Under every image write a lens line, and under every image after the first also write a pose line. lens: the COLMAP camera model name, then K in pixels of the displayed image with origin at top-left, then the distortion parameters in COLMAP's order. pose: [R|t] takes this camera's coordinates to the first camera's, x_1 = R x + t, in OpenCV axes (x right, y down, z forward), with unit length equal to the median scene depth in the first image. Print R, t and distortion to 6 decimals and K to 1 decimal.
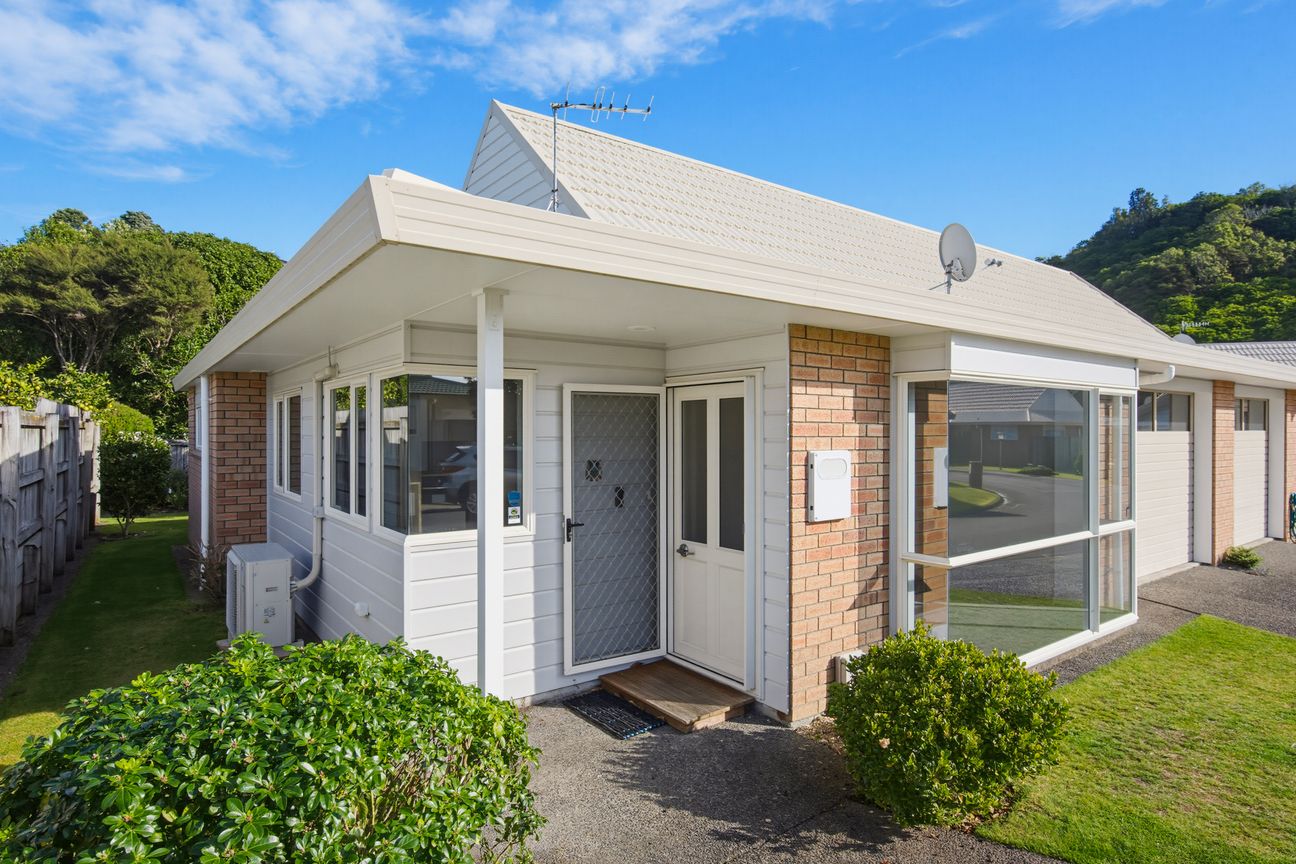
lens RADIAL K [[708.9, 0, 645.8], [0, 708.9, 435.6], [0, 0, 1]] dist [0.000977, 0.000271]
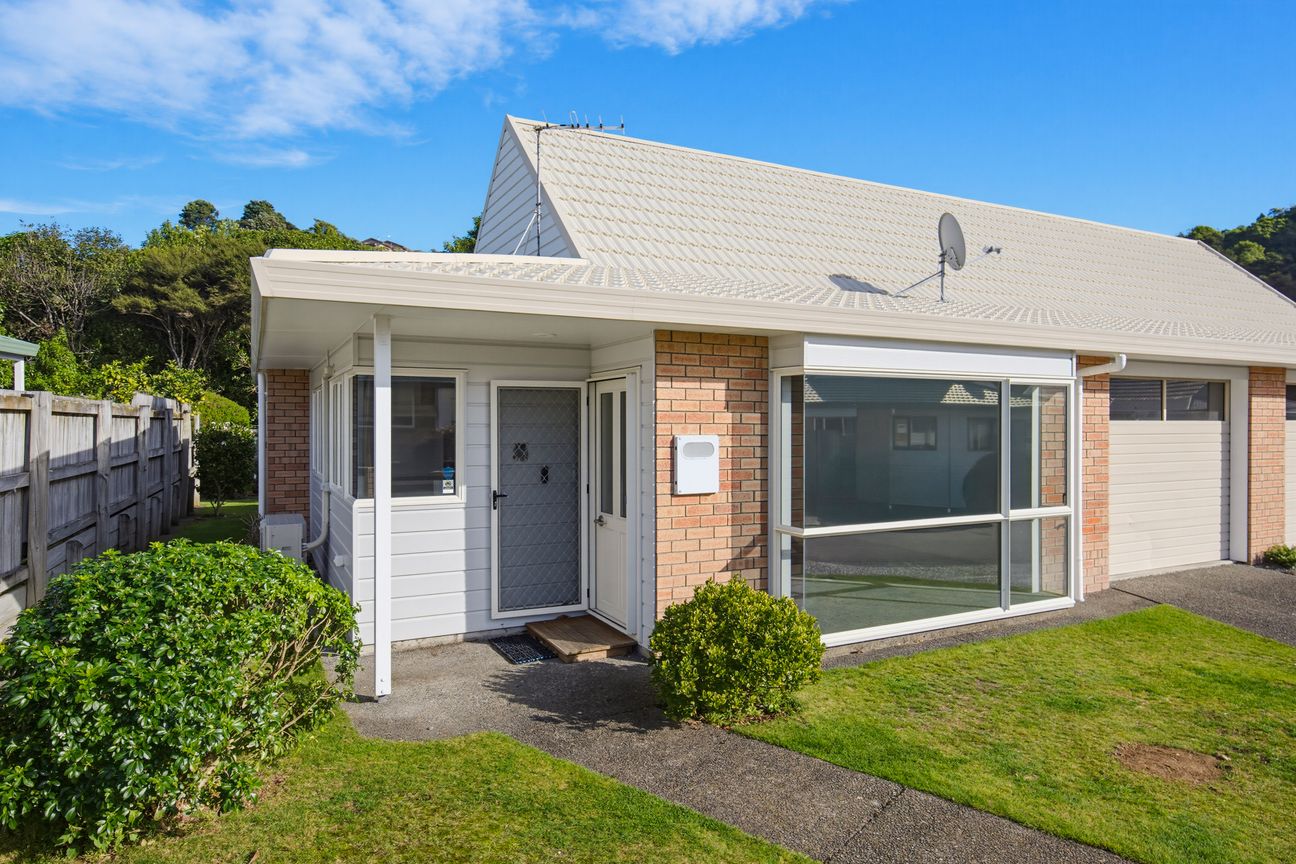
lens RADIAL K [[799.7, 0, 670.0], [0, 799.7, 428.7], [0, 0, 1]] dist [-0.001661, -0.001092]
pose [[0.988220, 0.001199, -0.153032, 0.388666], [-0.001161, 0.999999, 0.000340, 0.009112], [0.153032, -0.000159, 0.988221, -0.305586]]
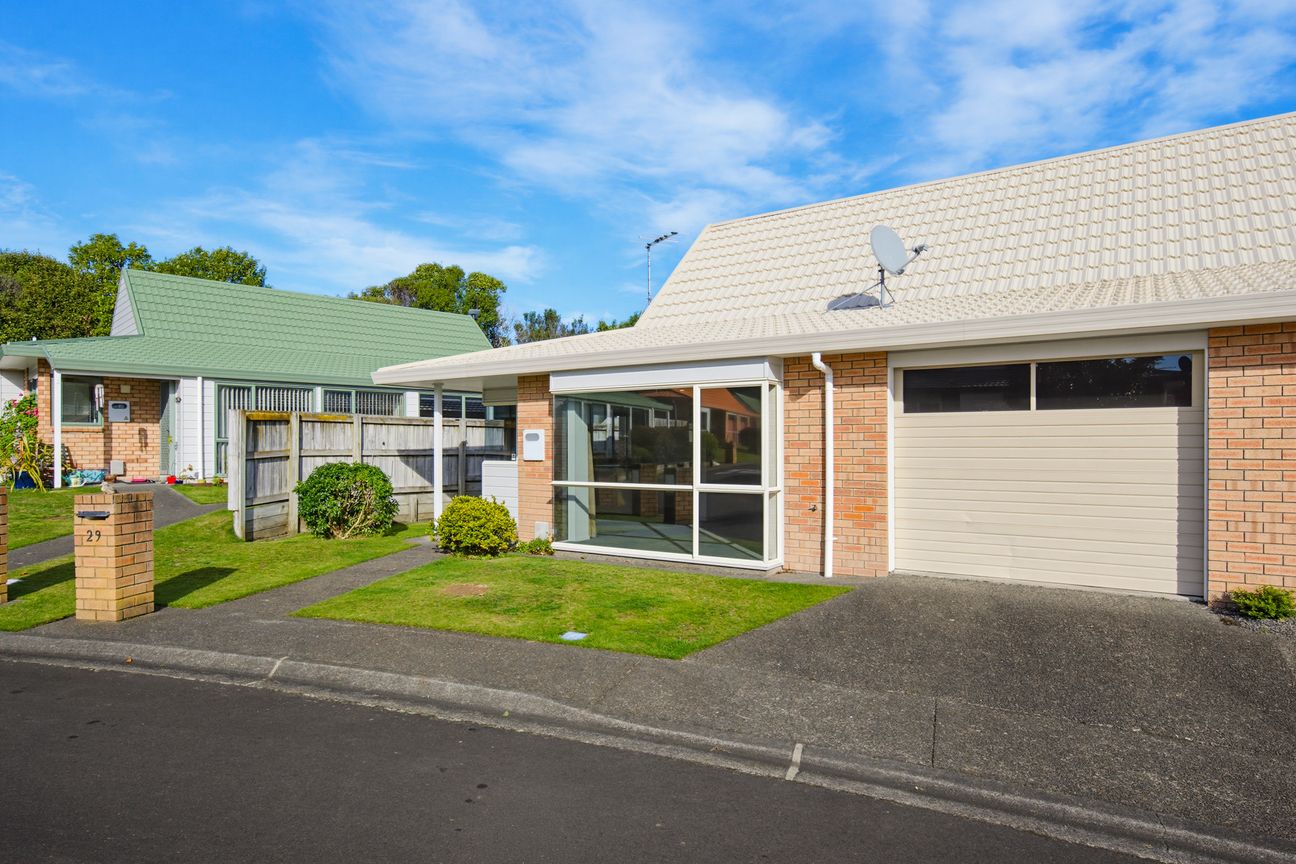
lens RADIAL K [[762.2, 0, 628.2], [0, 762.2, 447.0], [0, 0, 1]] dist [0.002504, 0.001498]
pose [[0.321607, 0.002455, -0.946870, 2.467137], [-0.004026, 0.999991, 0.001225, 0.067086], [0.946865, 0.003418, 0.321614, 0.464762]]
